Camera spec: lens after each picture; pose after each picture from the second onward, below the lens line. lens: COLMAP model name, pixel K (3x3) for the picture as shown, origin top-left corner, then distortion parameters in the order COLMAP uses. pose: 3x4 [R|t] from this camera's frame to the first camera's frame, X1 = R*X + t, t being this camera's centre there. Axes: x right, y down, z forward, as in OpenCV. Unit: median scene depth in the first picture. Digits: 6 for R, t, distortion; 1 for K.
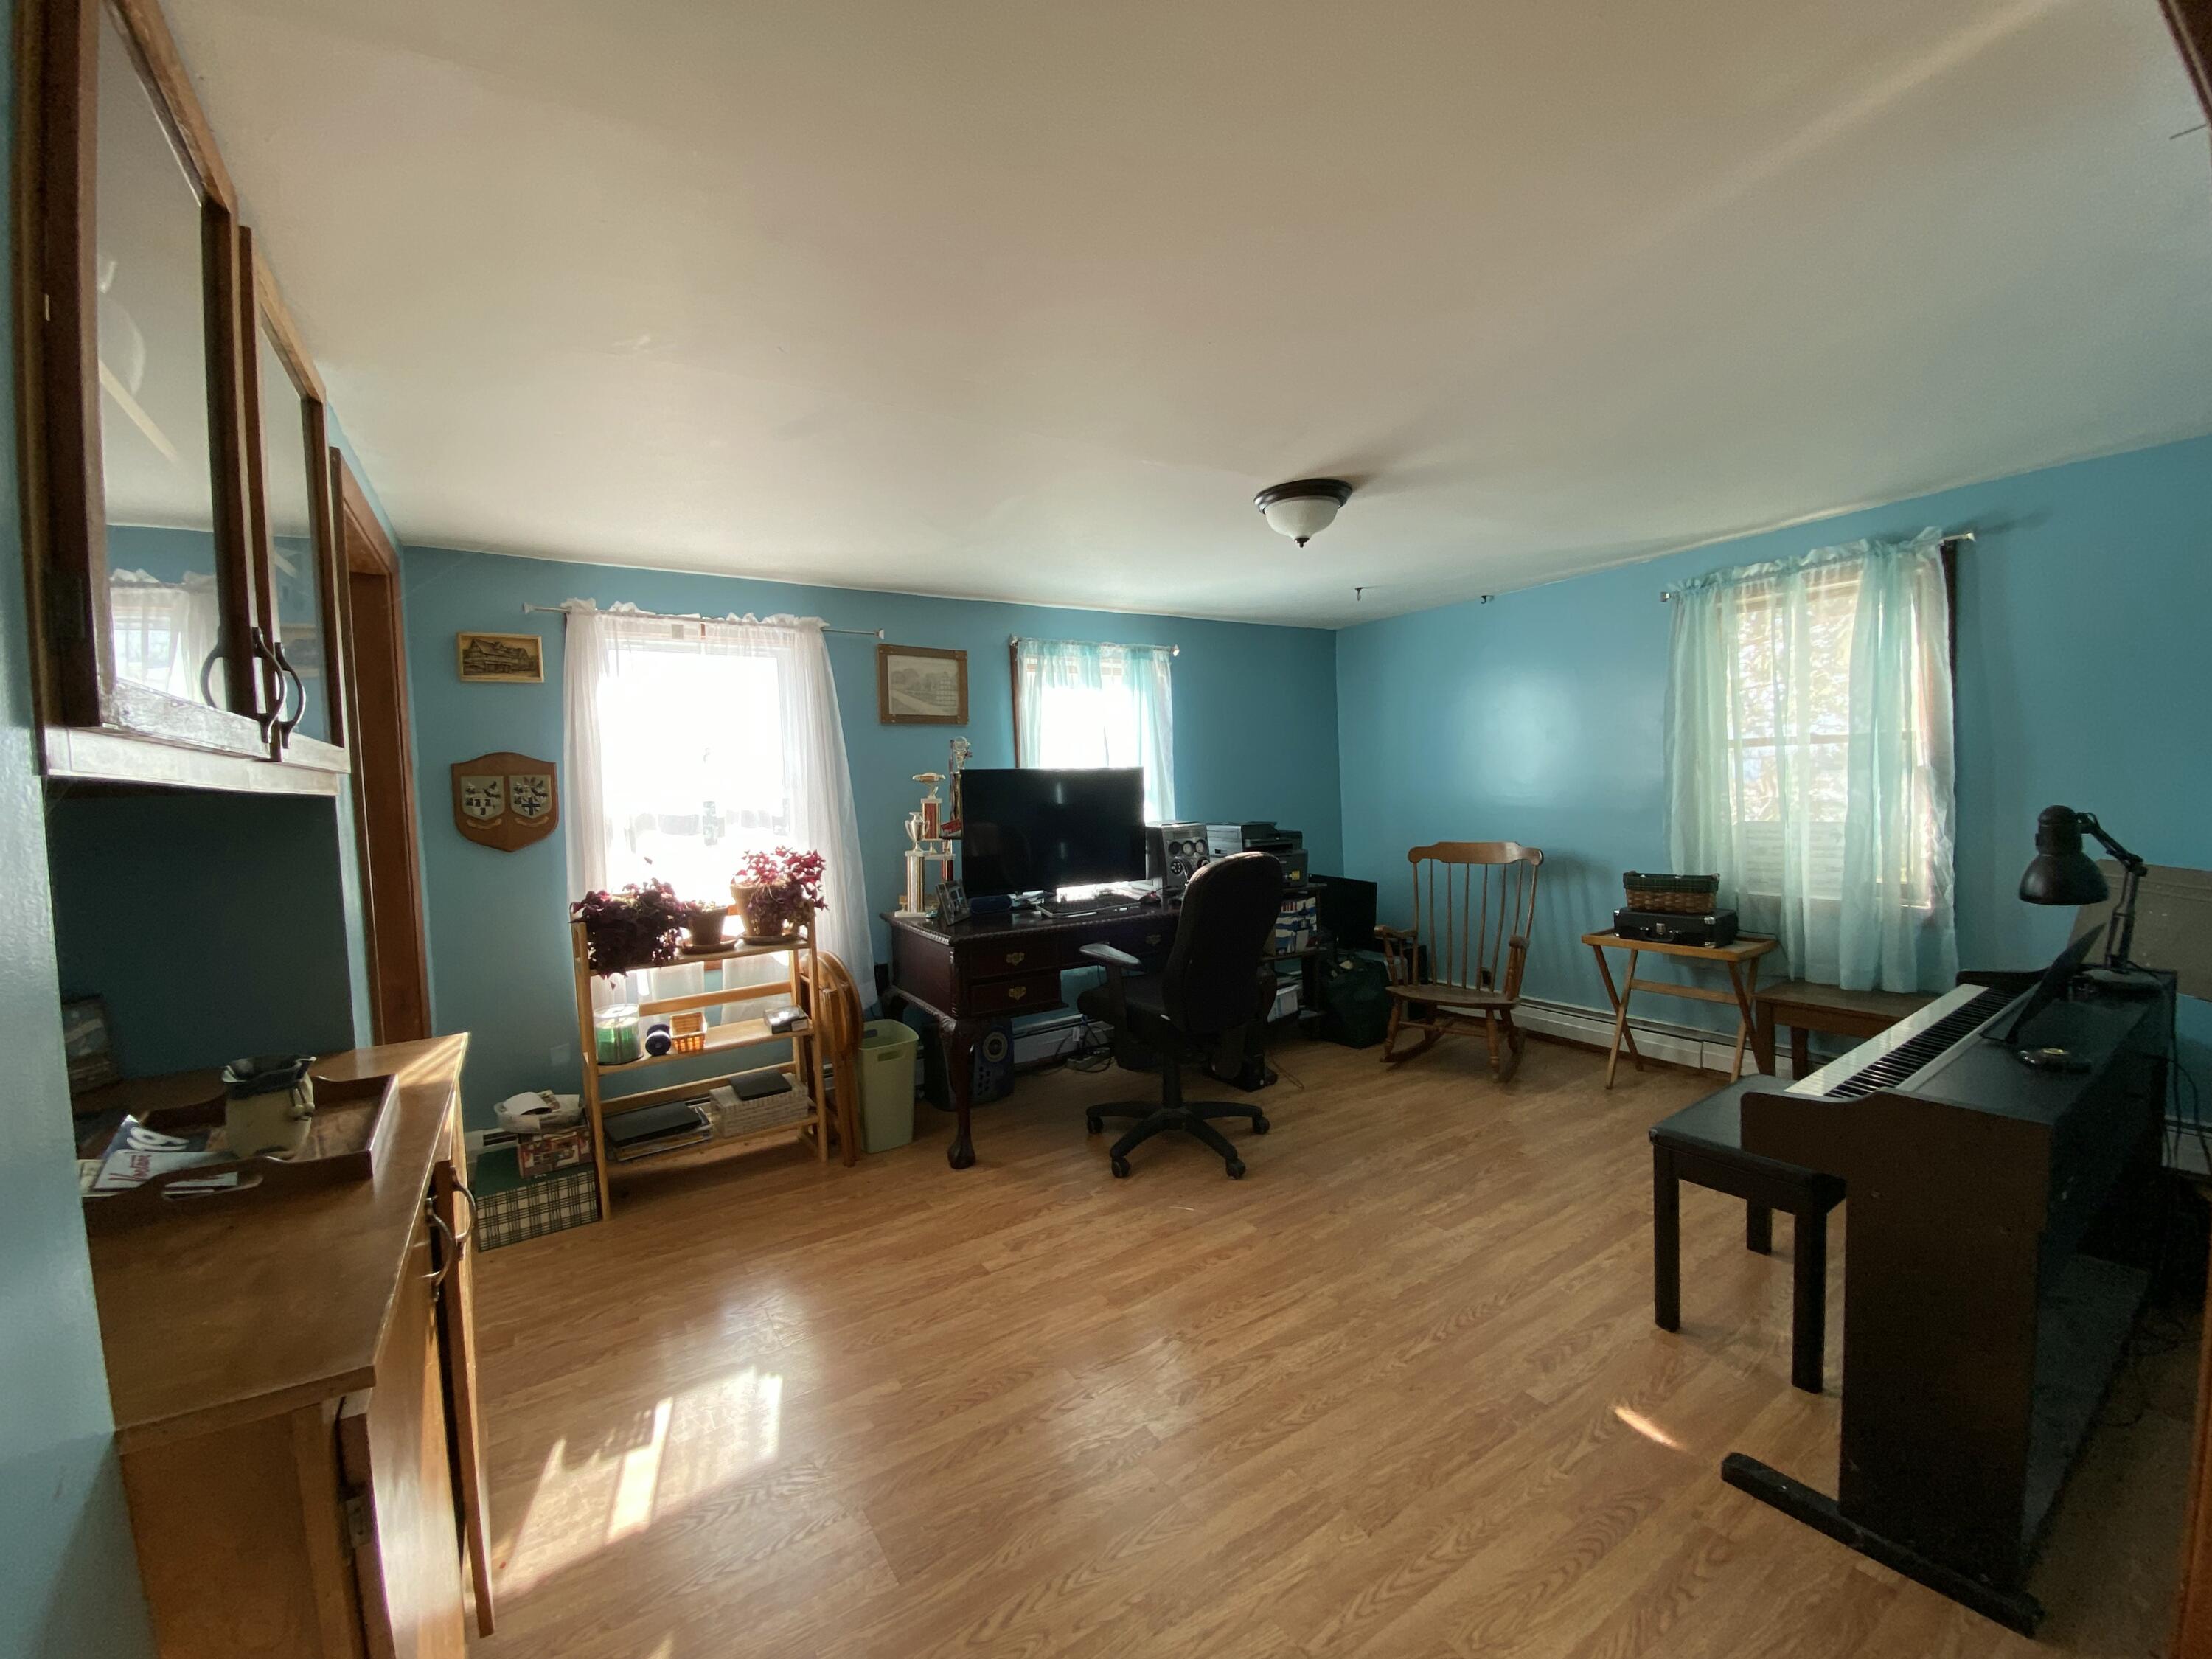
lens RADIAL K [[891.7, 0, 1107.1], [0, 891.7, 832.9], [0, 0, 1]] dist [0.030468, -0.021847]
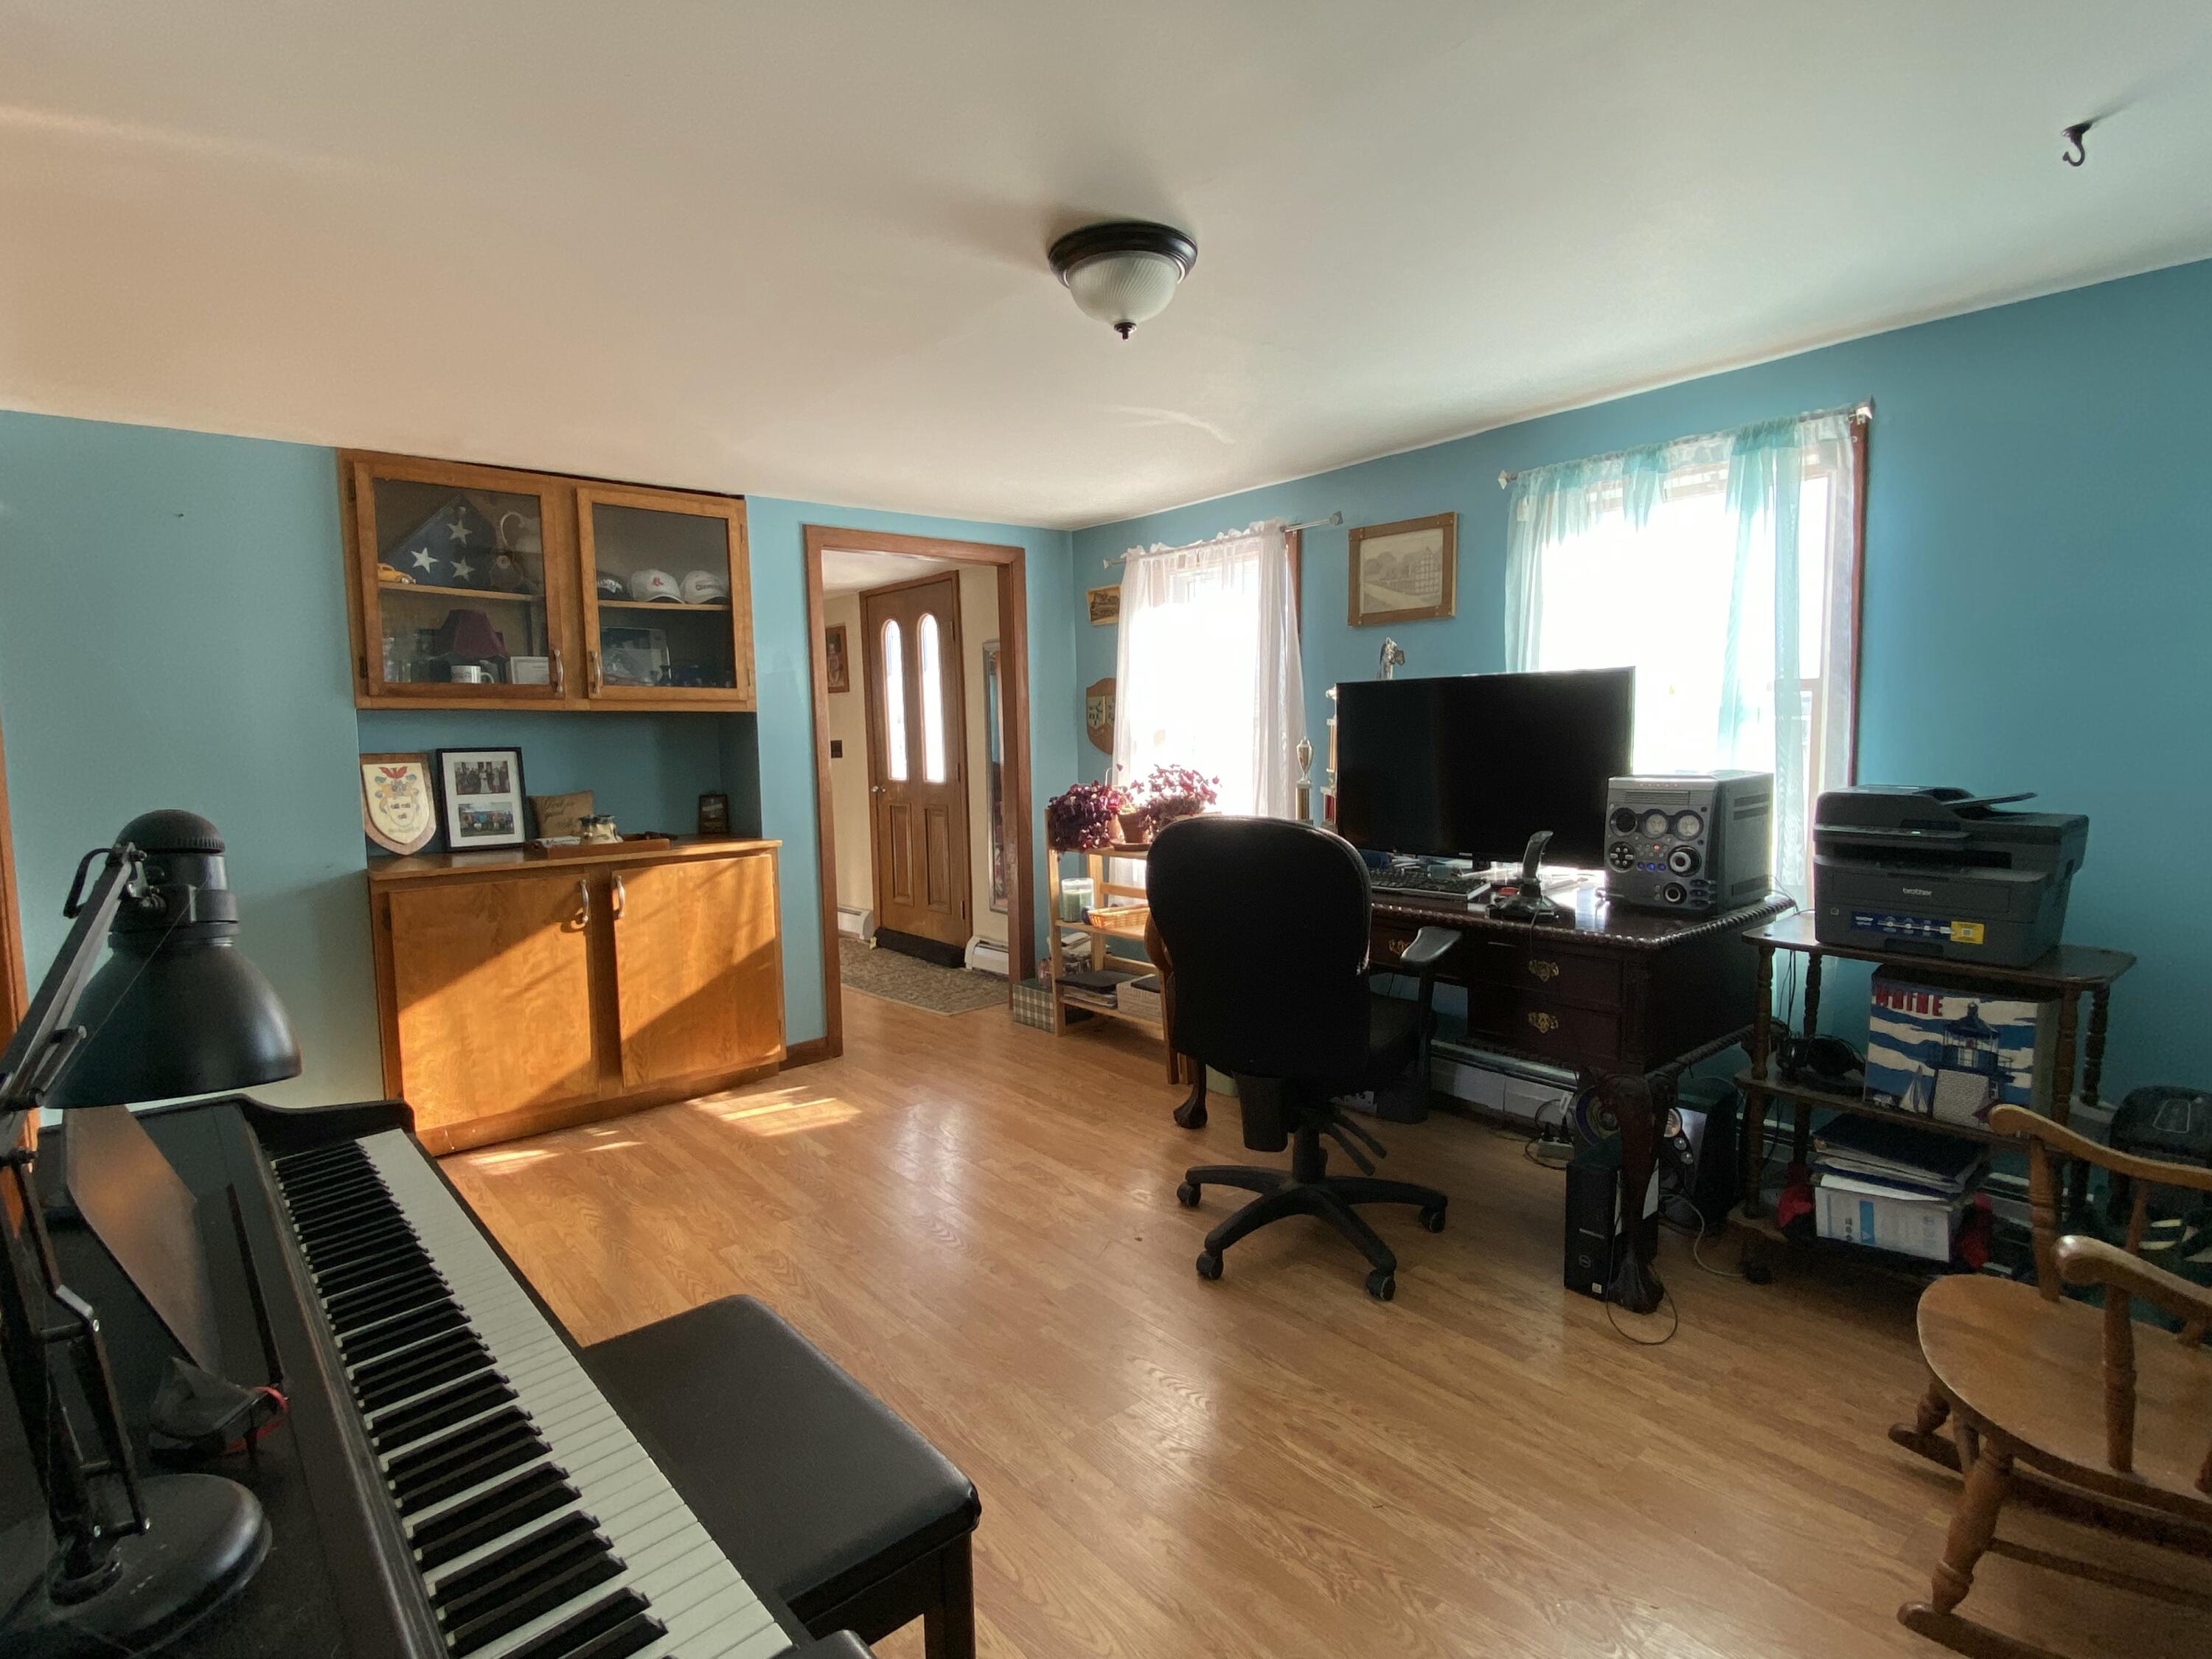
lens RADIAL K [[1104.2, 0, 1097.2], [0, 1104.2, 823.4], [0, 0, 1]] dist [0.128842, -0.095546]
pose [[0.108079, 0.112953, -0.987705, 0.760039], [-0.044062, 0.993092, 0.108748, -0.042655], [0.993165, 0.031767, 0.112309, 0.647014]]
